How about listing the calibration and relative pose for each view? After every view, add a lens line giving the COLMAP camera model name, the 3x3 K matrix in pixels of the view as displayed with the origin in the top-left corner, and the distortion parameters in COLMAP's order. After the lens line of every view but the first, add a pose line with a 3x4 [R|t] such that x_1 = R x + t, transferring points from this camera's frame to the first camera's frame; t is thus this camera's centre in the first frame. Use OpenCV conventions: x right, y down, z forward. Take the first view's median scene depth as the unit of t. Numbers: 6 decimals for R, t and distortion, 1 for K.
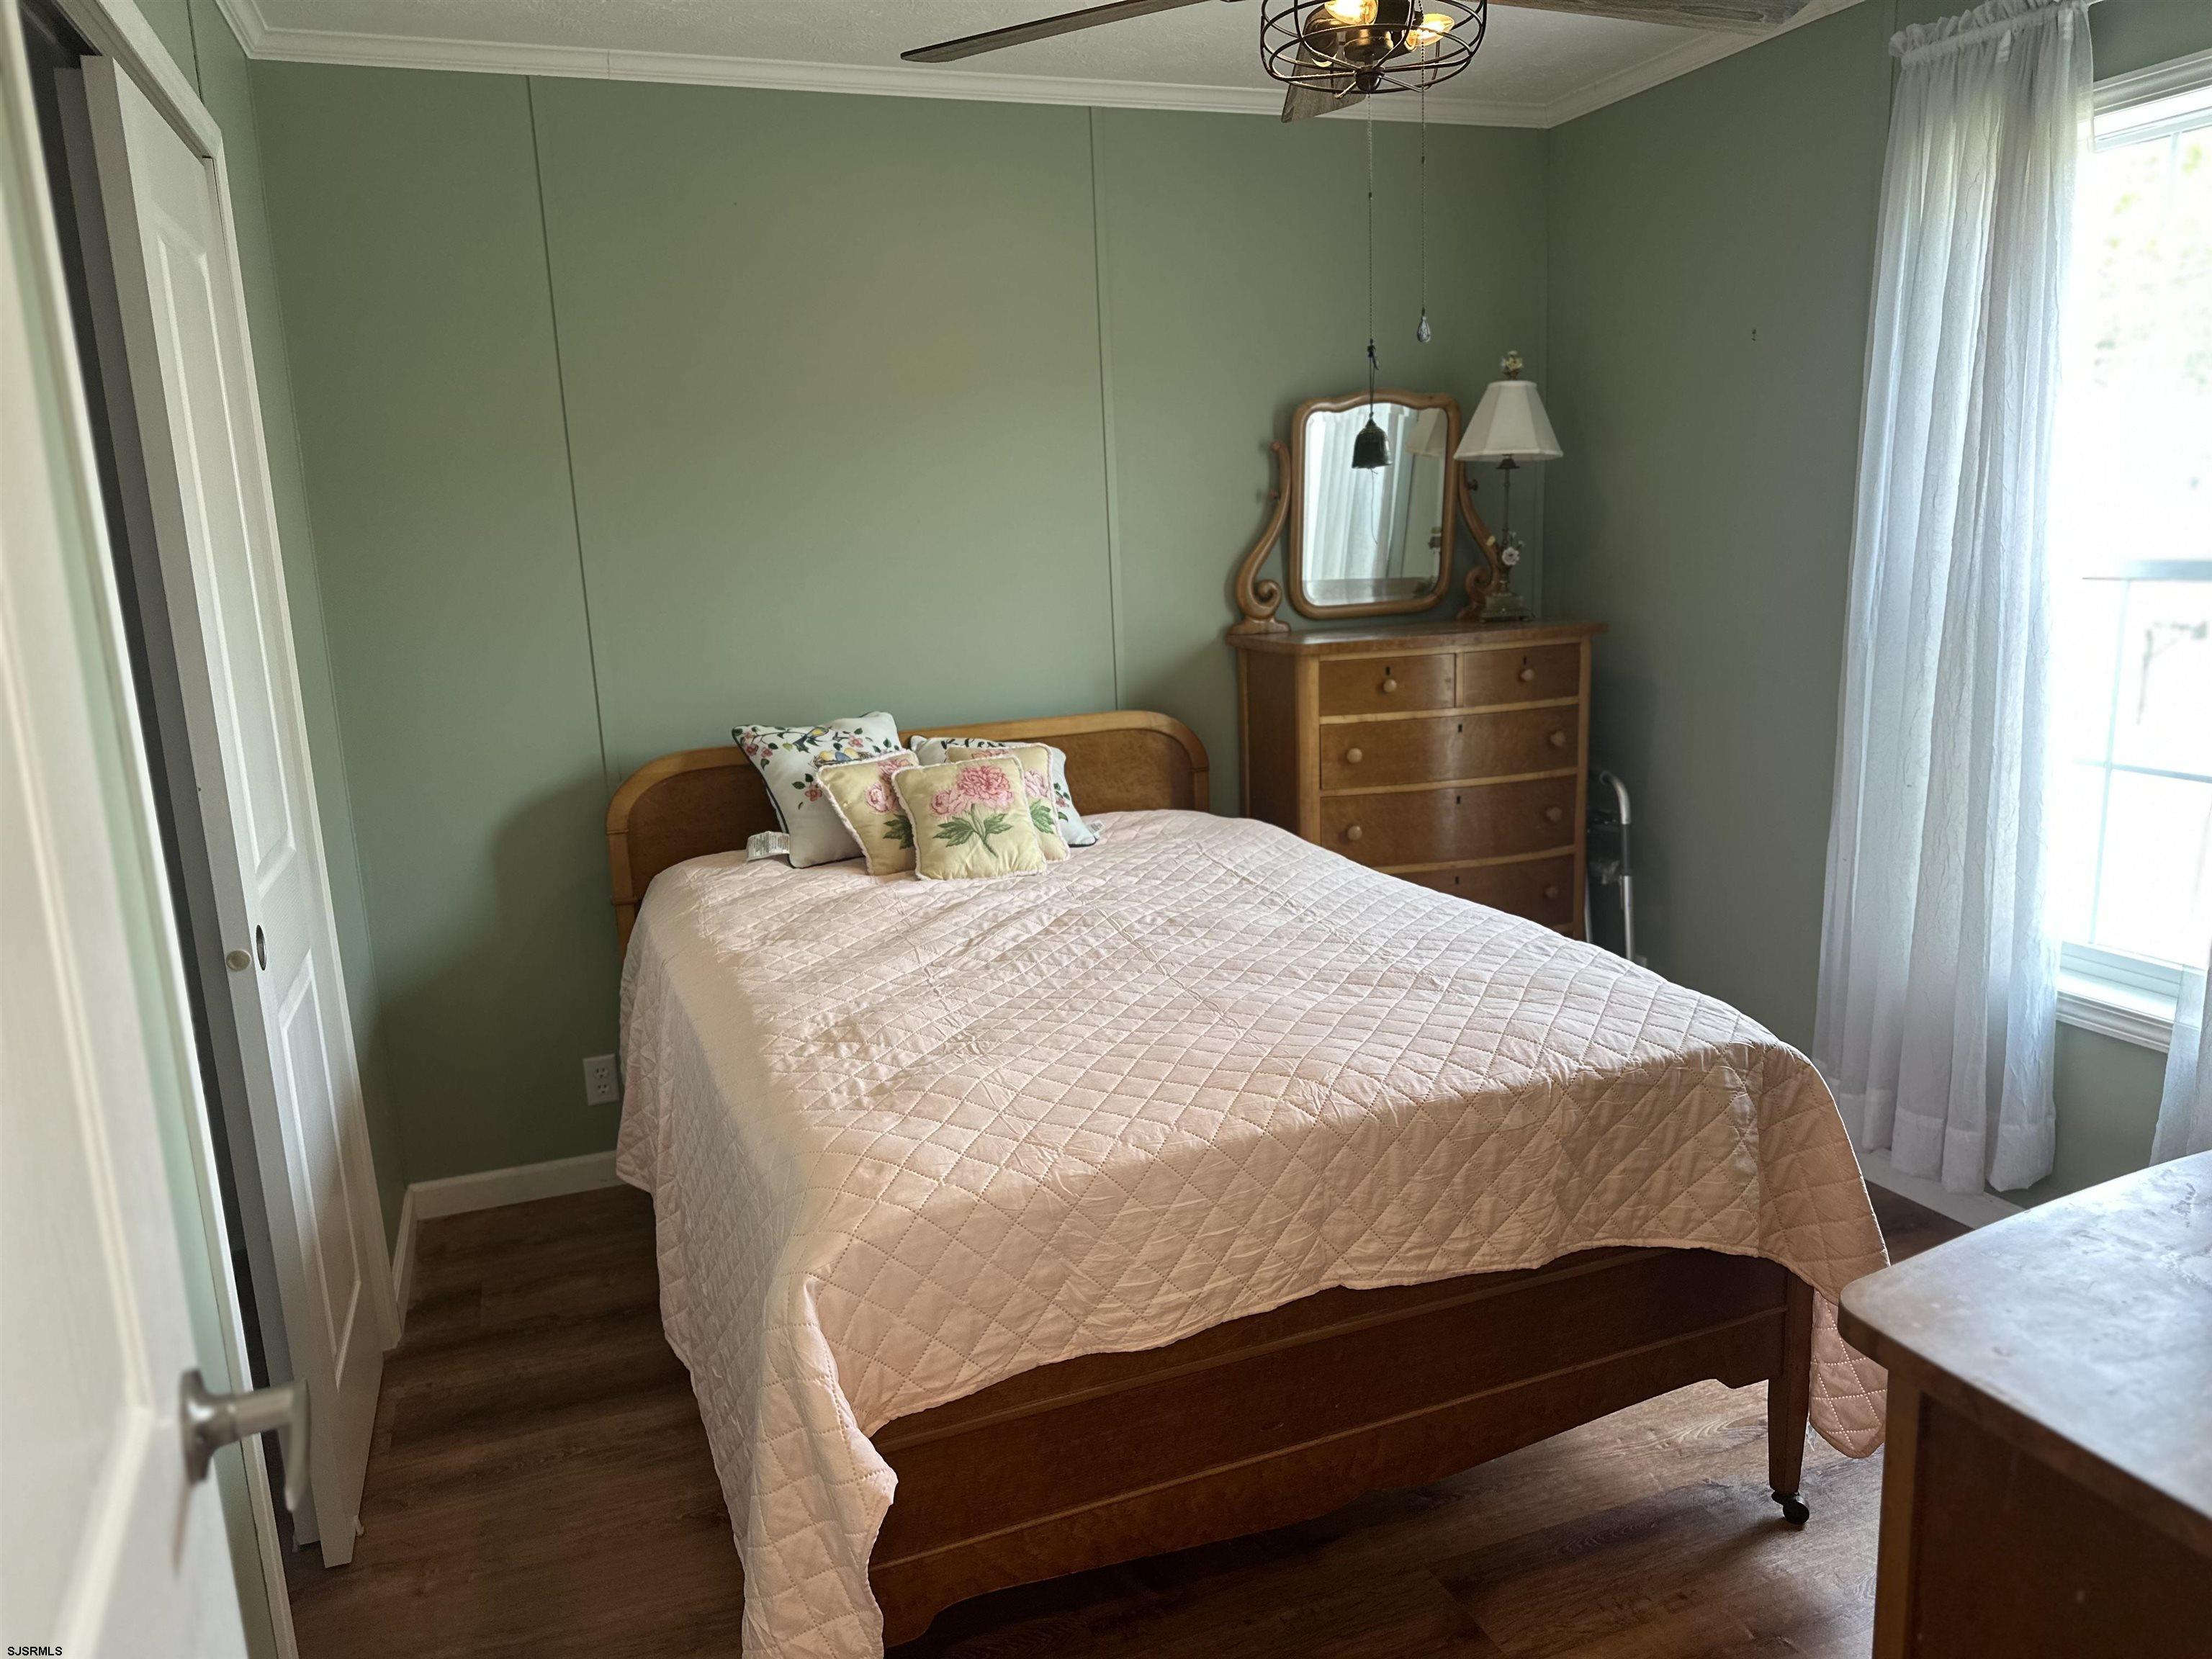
lens RADIAL K [[1542.5, 0, 1099.2], [0, 1542.5, 839.4], [0, 0, 1]] dist [0.083378, -0.093321]
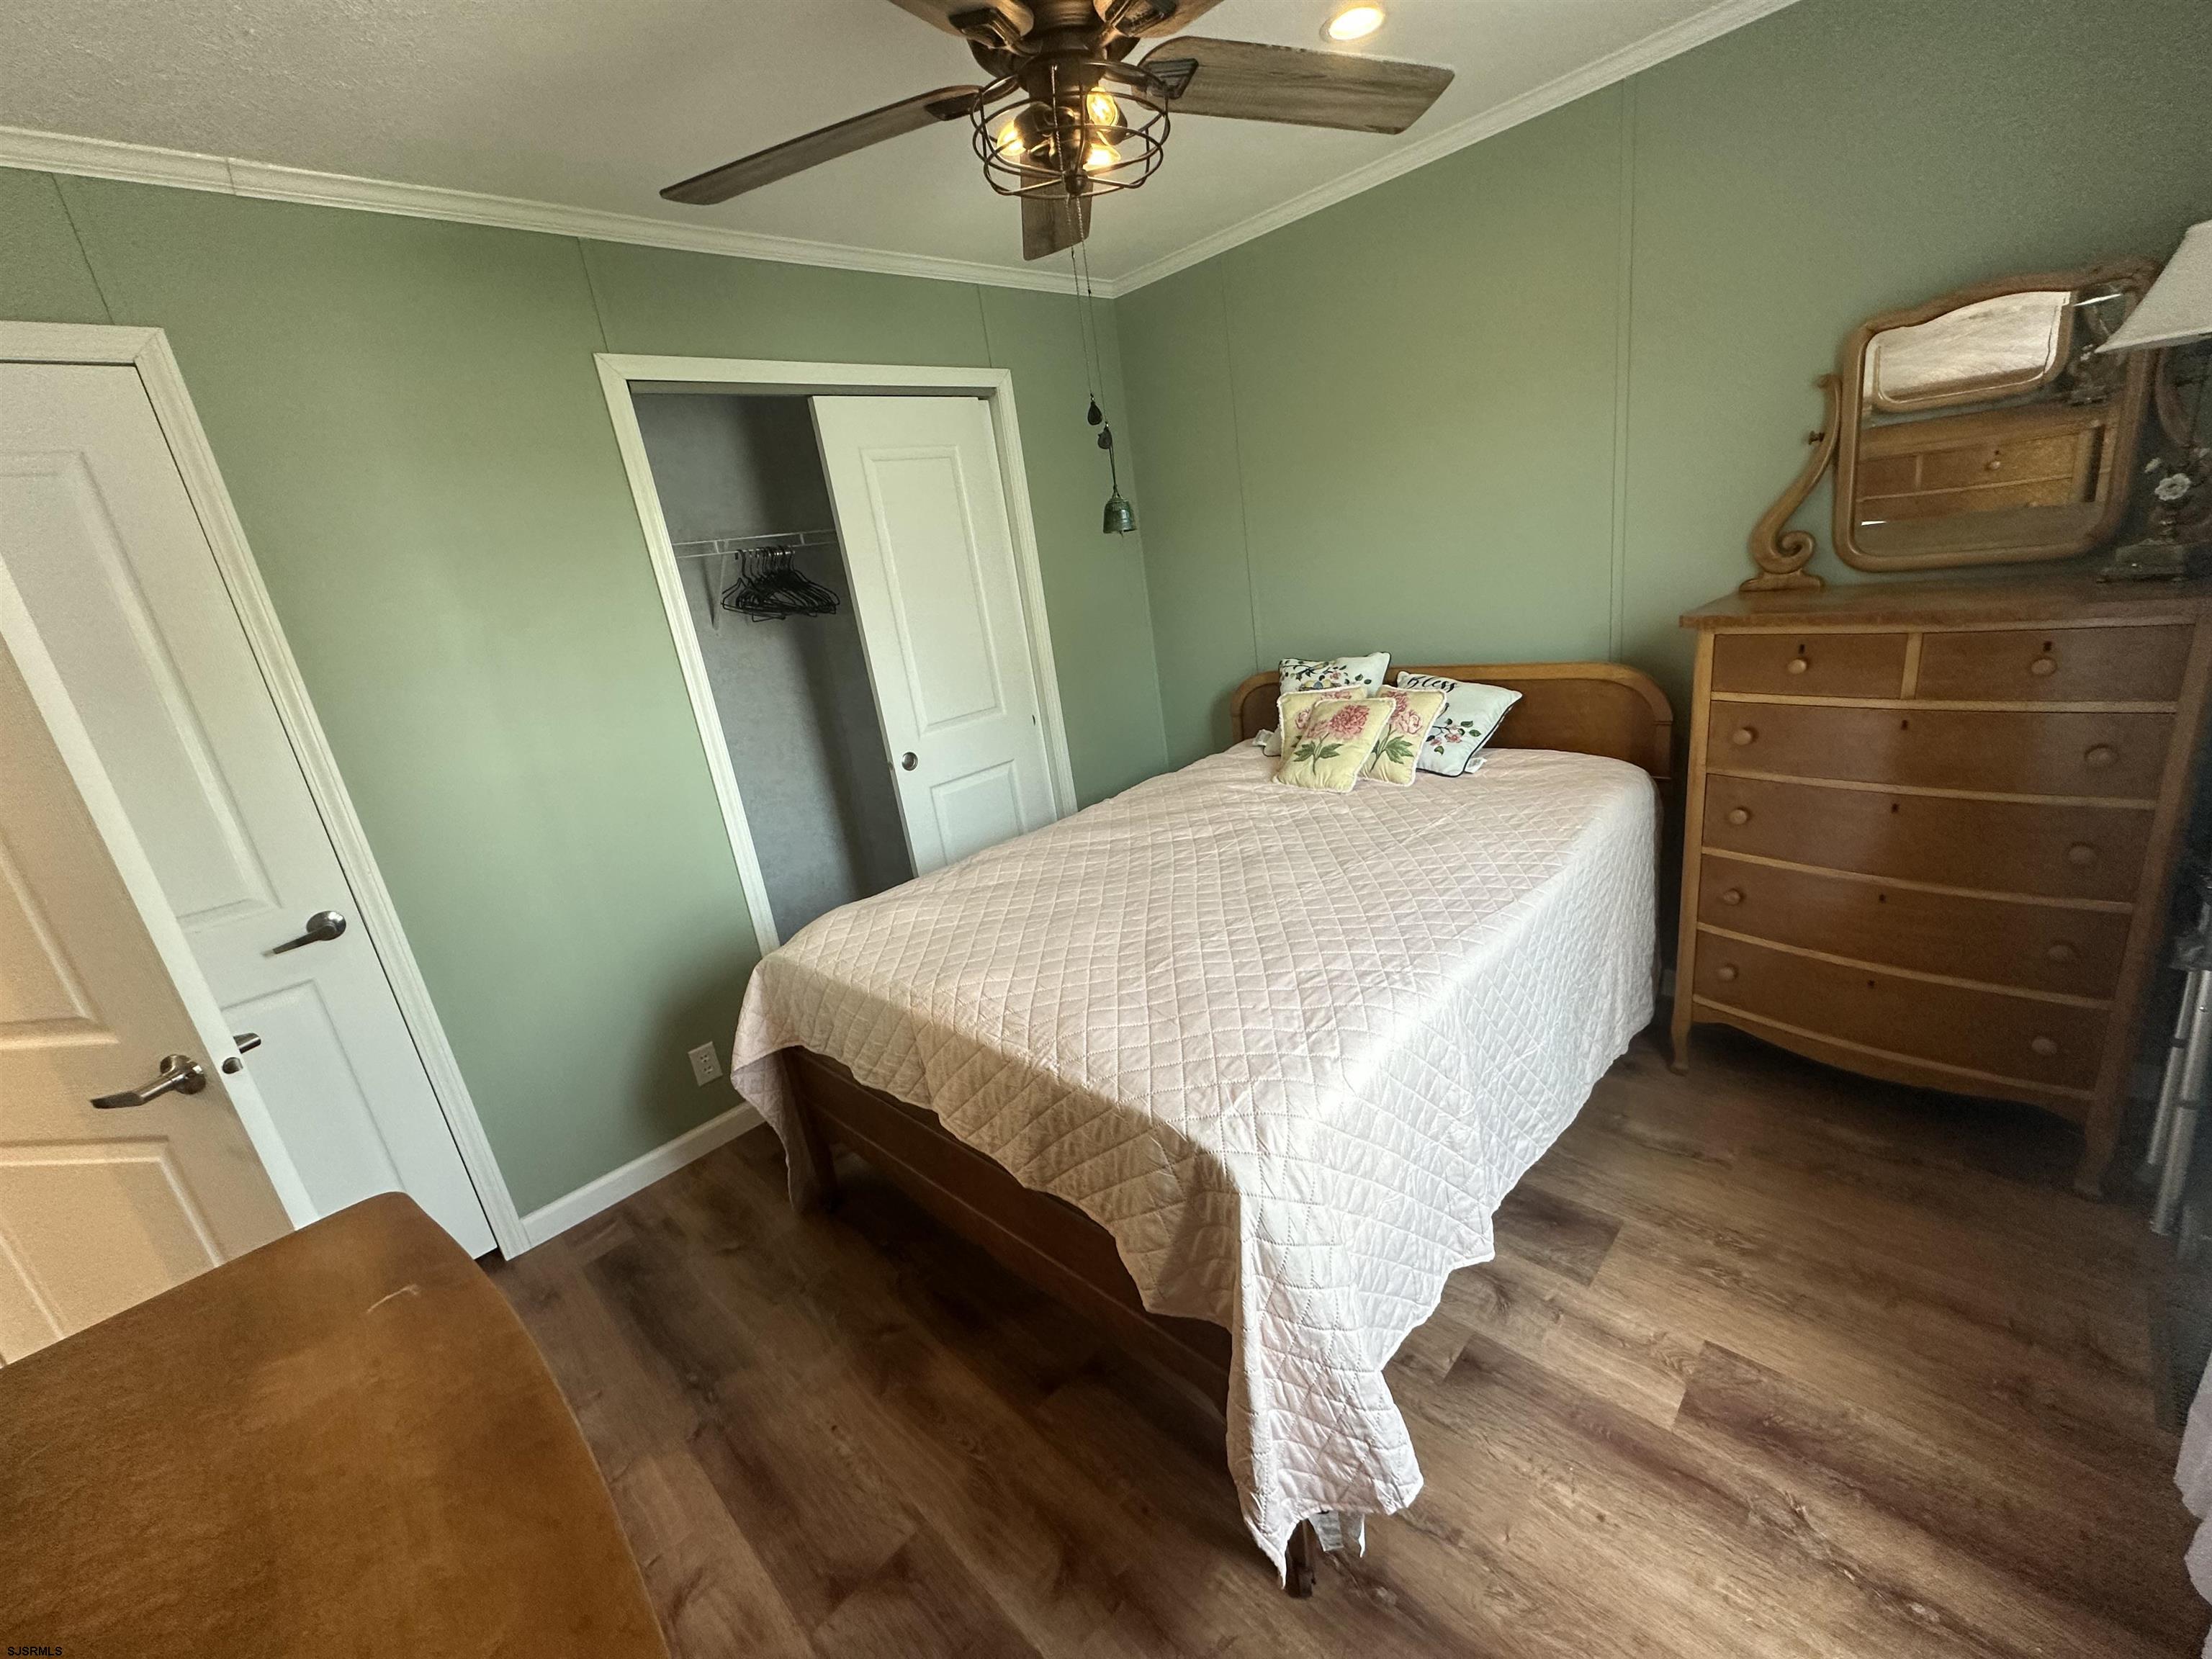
lens RADIAL K [[885.1, 0, 1118.5], [0, 885.1, 820.5], [0, 0, 1]] dist [0.000730, -0.000069]
pose [[0.427598, 0.245589, -0.869969, 0.525189], [-0.056273, 0.967753, 0.245534, -0.126166], [0.902216, -0.056034, 0.427629, 0.454184]]
